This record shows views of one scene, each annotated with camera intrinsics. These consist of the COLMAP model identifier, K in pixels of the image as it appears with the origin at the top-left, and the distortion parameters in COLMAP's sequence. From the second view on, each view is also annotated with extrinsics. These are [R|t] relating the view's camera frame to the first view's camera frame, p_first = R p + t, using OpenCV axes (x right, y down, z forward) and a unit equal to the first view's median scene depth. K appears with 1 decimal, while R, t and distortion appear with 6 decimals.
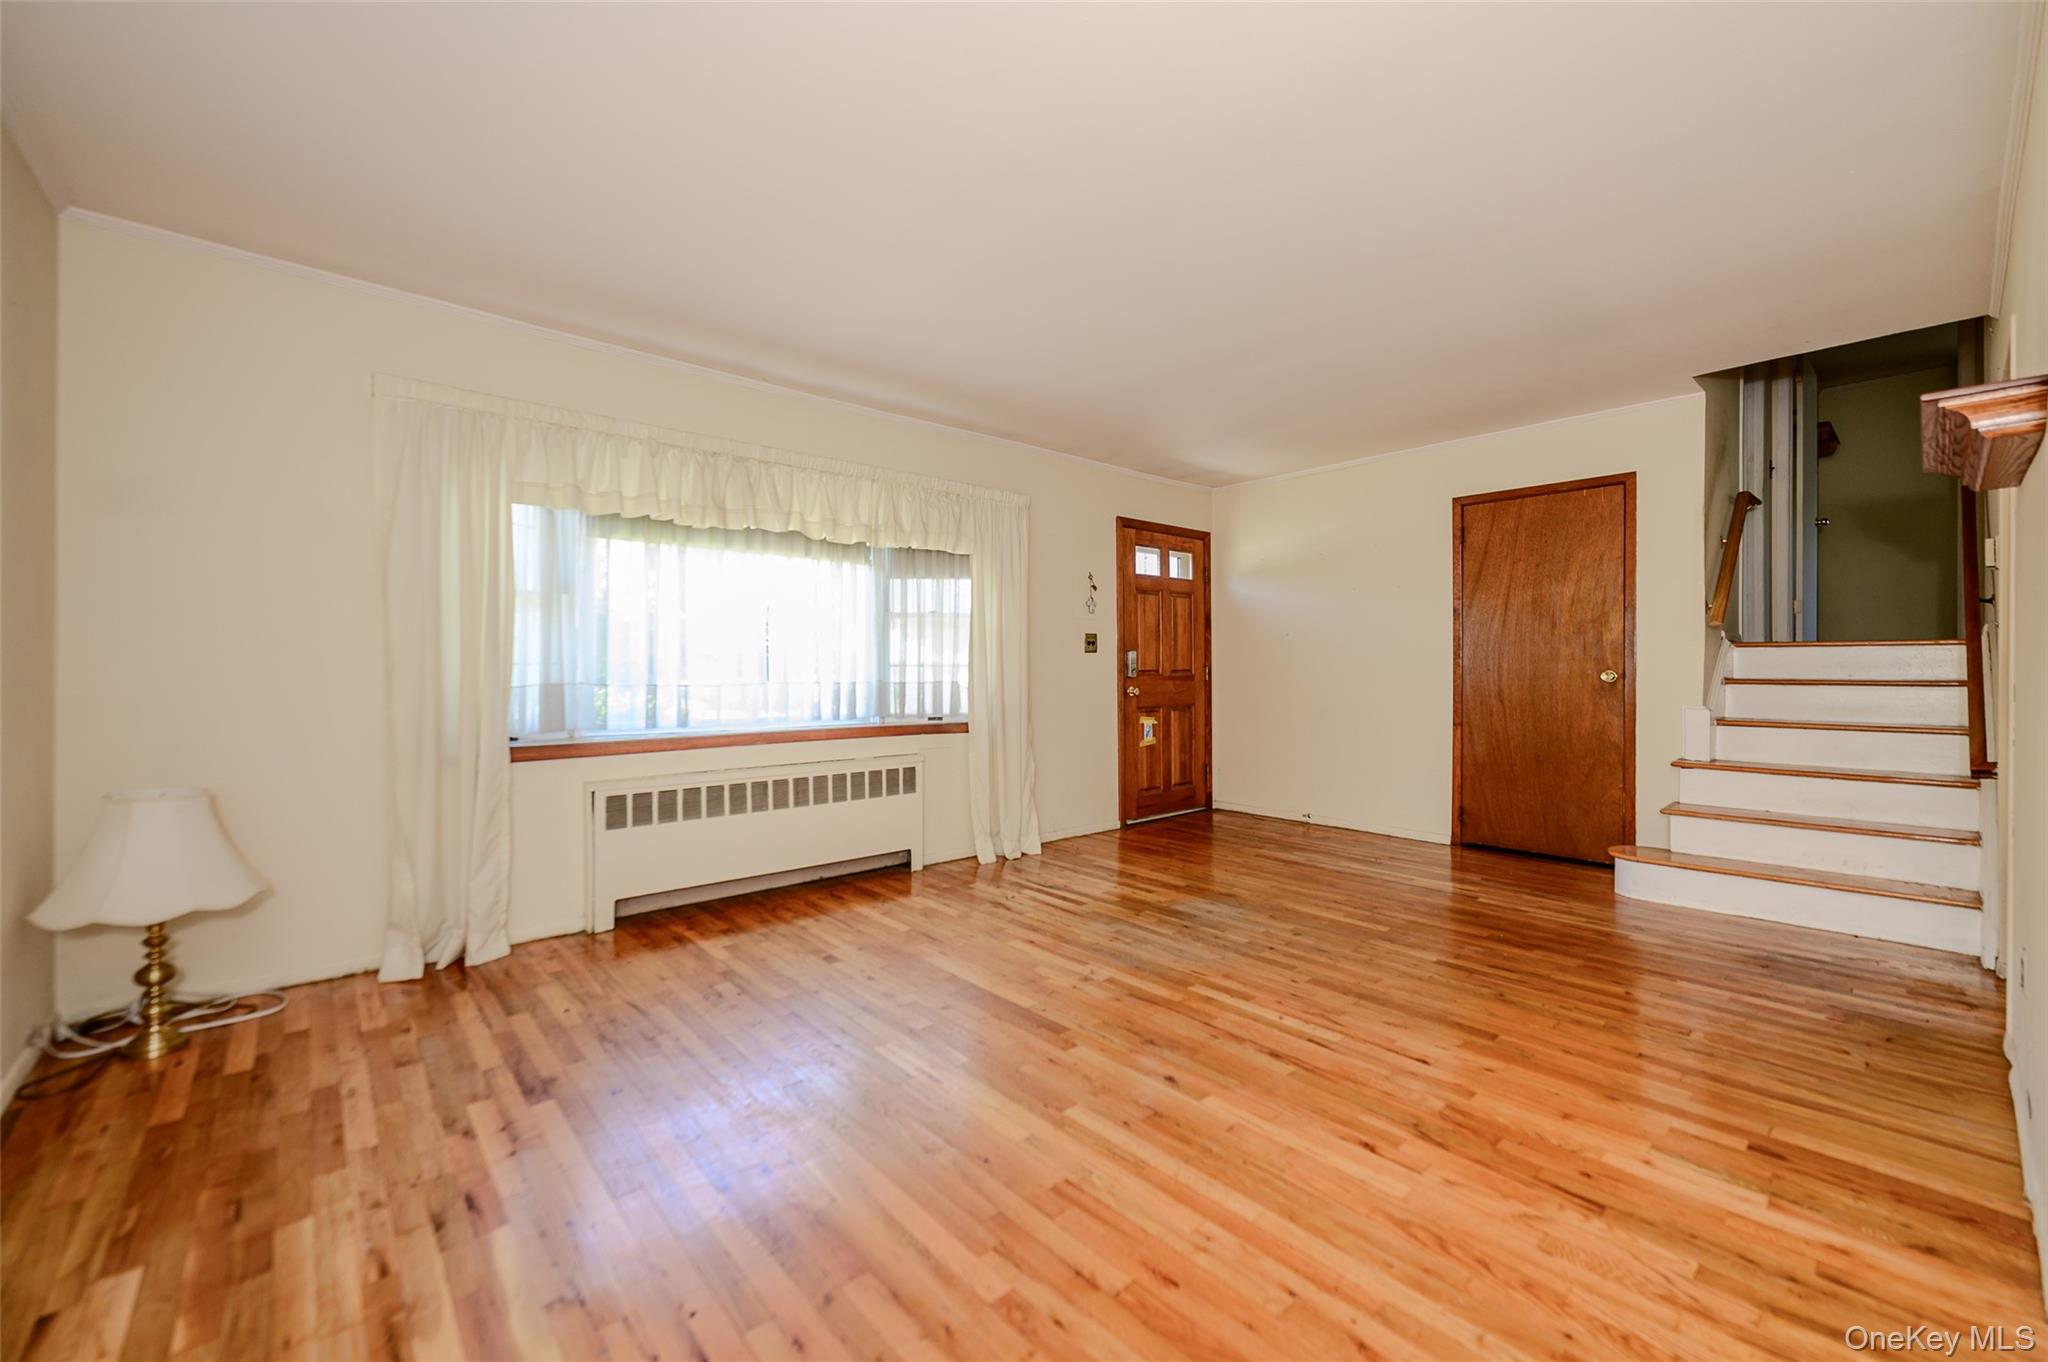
lens RADIAL K [[822.4, 0, 1032.4], [0, 822.4, 669.1], [0, 0, 1]] dist [-0.000501, 0.000059]
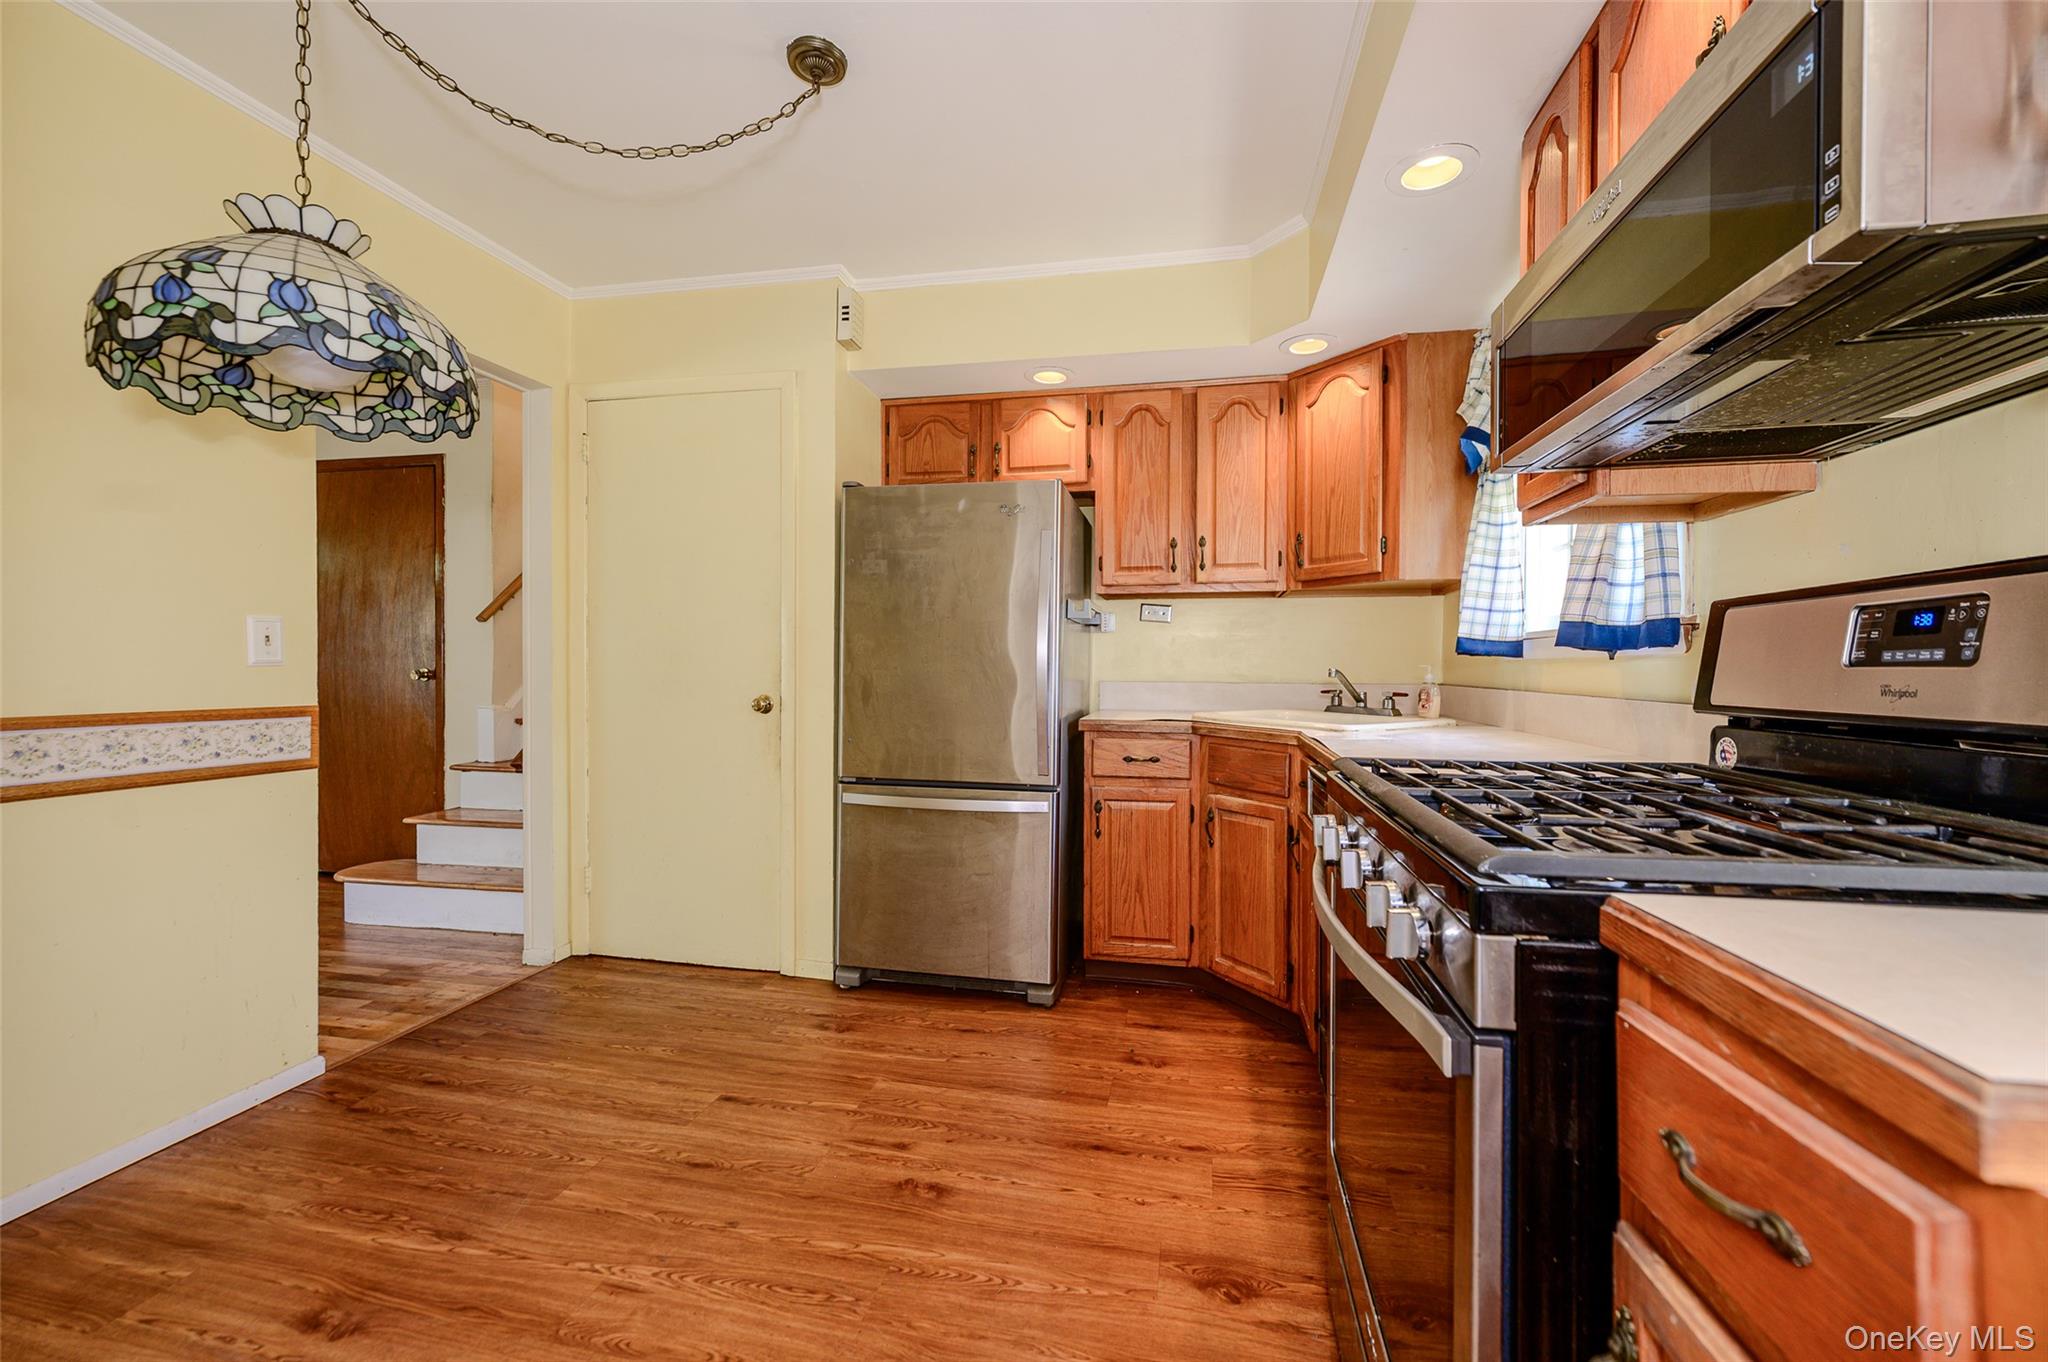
lens RADIAL K [[813.3, 0, 1032.0], [0, 813.3, 677.5], [0, 0, 1]] dist [-0.001501, 0.000370]
pose [[0.798229, -0.006667, 0.602317, 0.891084], [-0.001422, 0.999915, 0.012952, -0.001301], [-0.602352, -0.011195, 0.798152, -0.173435]]
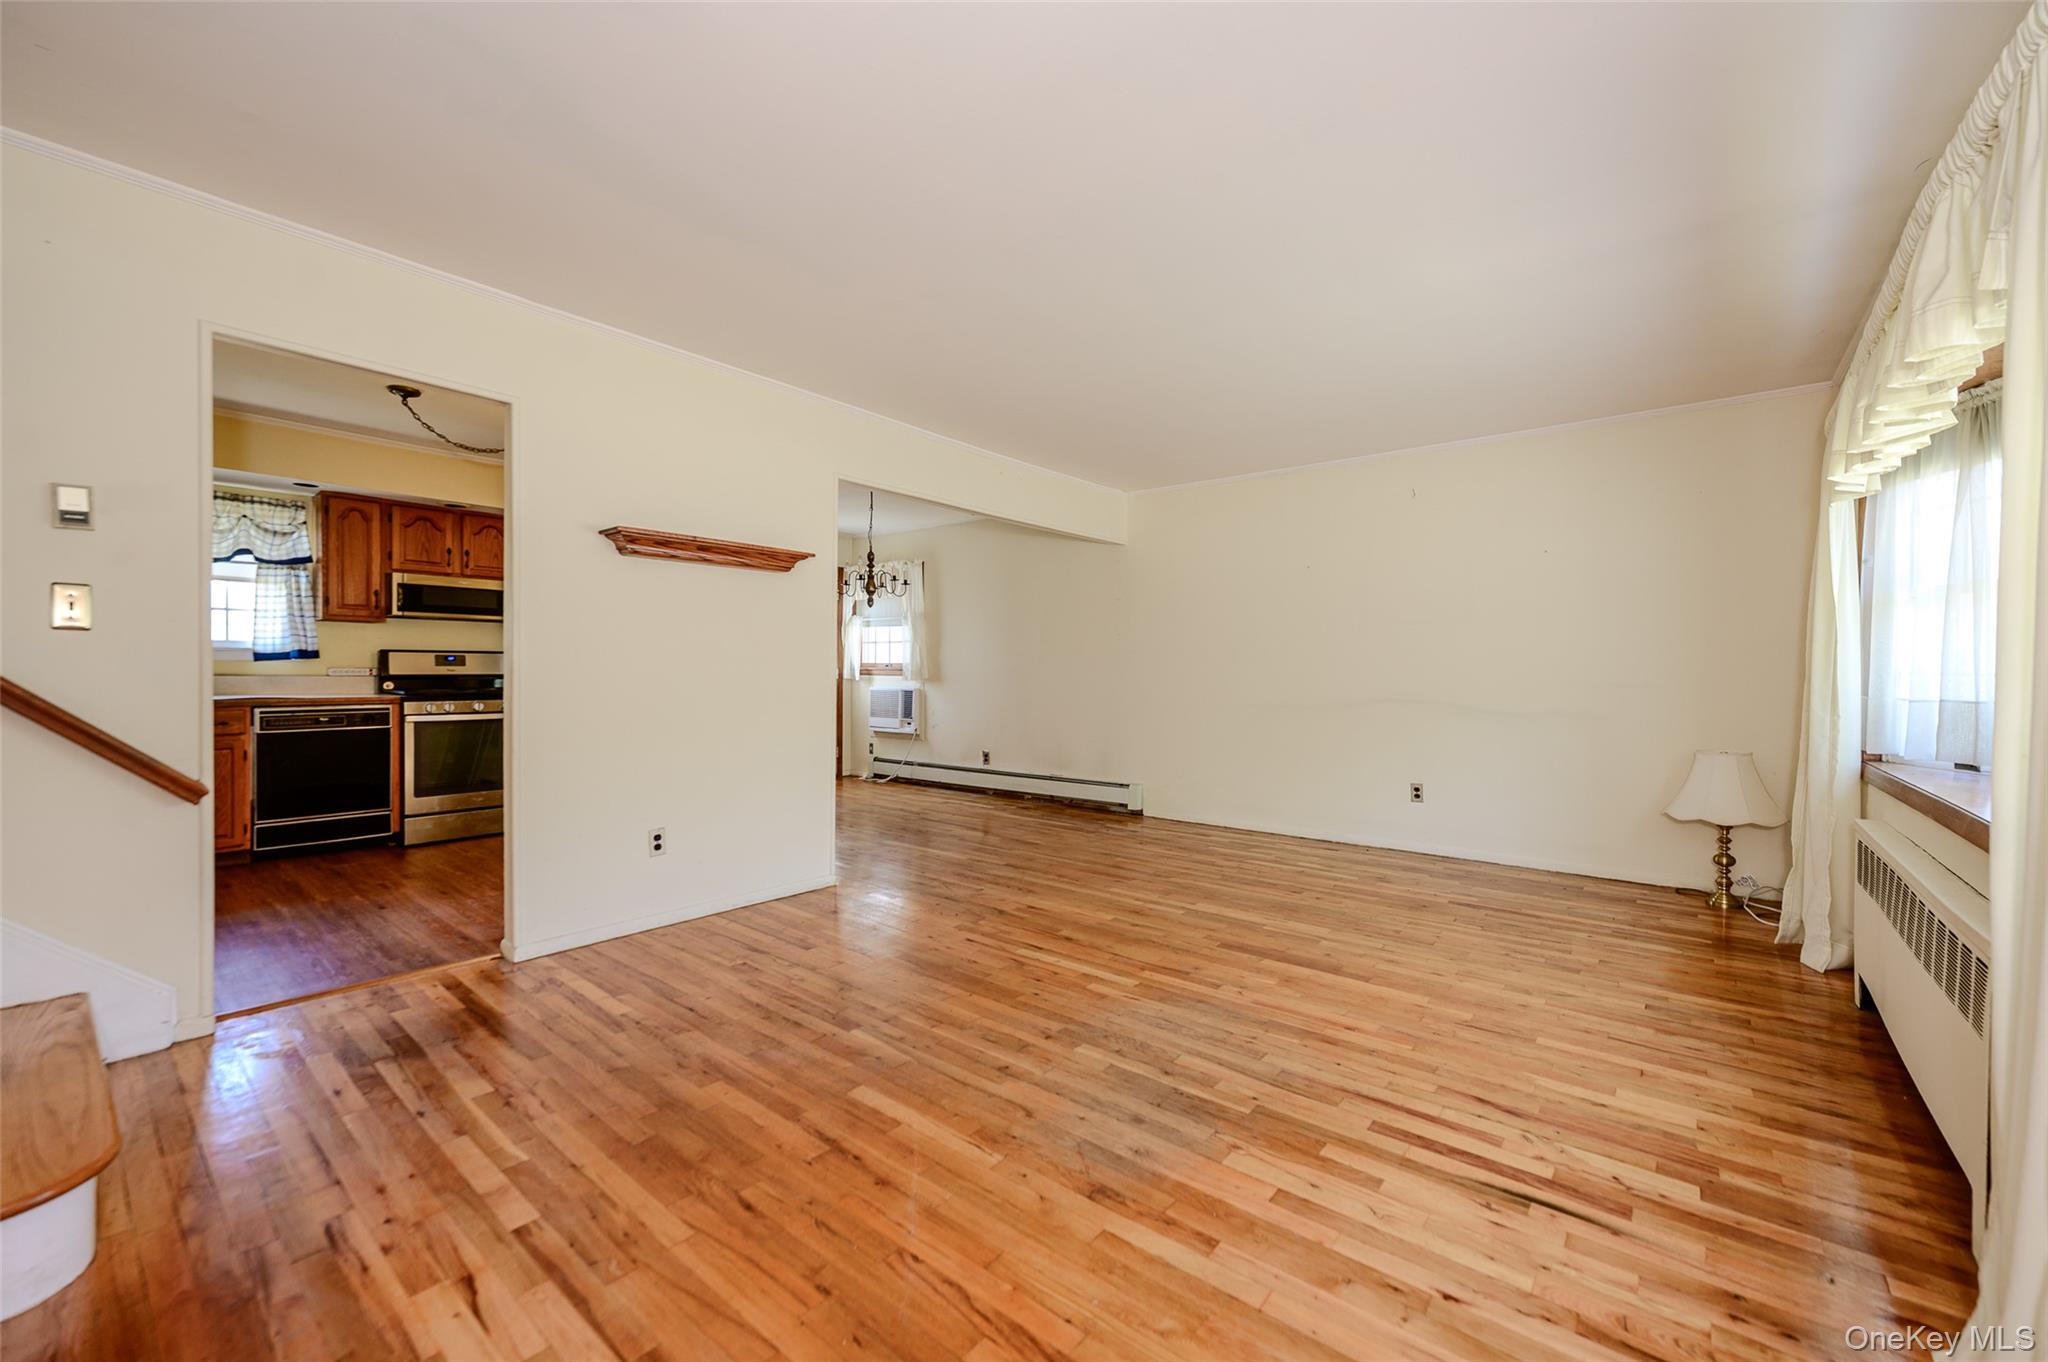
lens RADIAL K [[813.3, 0, 1032.0], [0, 813.3, 677.5], [0, 0, 1]] dist [-0.001501, 0.000370]
pose [[-0.987568, -0.005877, -0.157080, 0.396510], [-0.007652, 0.999914, 0.010697, -0.004505], [0.157004, 0.011766, -0.987528, 1.621459]]
